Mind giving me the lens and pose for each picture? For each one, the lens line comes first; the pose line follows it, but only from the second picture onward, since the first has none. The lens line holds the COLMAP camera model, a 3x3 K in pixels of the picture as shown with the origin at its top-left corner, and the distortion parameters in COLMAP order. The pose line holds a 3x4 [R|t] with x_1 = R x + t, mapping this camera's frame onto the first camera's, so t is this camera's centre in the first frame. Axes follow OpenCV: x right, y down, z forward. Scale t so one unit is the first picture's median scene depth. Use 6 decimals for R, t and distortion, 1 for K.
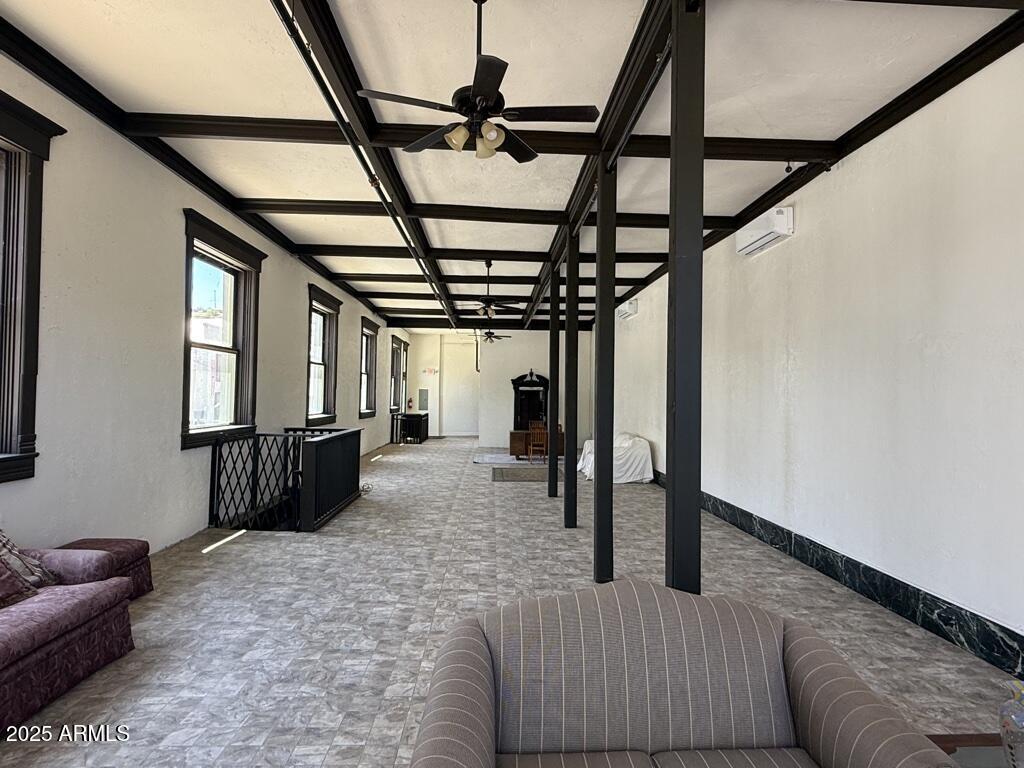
lens RADIAL K [[623.2, 0, 512.0], [0, 623.2, 384.0], [0, 0, 1]] dist [-0.002631, -0.000151]
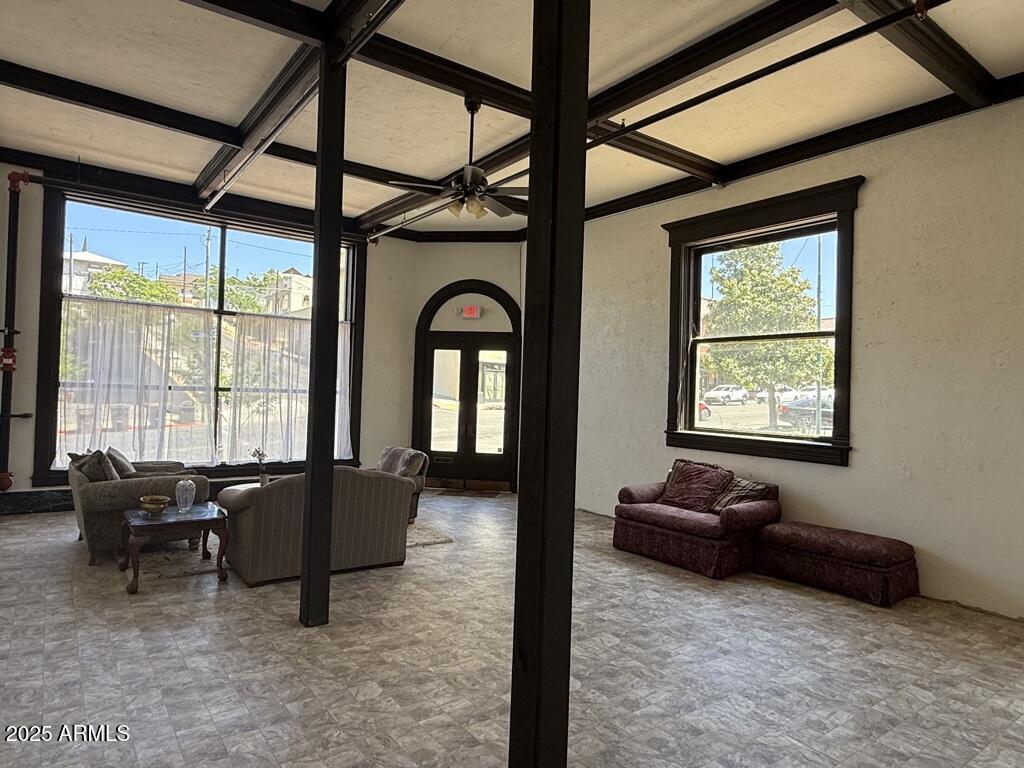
lens RADIAL K [[623.2, 0, 512.0], [0, 623.2, 384.0], [0, 0, 1]] dist [-0.002631, -0.000151]
pose [[-0.820532, -0.046240, -0.569727, 0.485125], [-0.033279, 0.998896, -0.033143, 0.047048], [0.570631, -0.008235, -0.821165, 1.604152]]
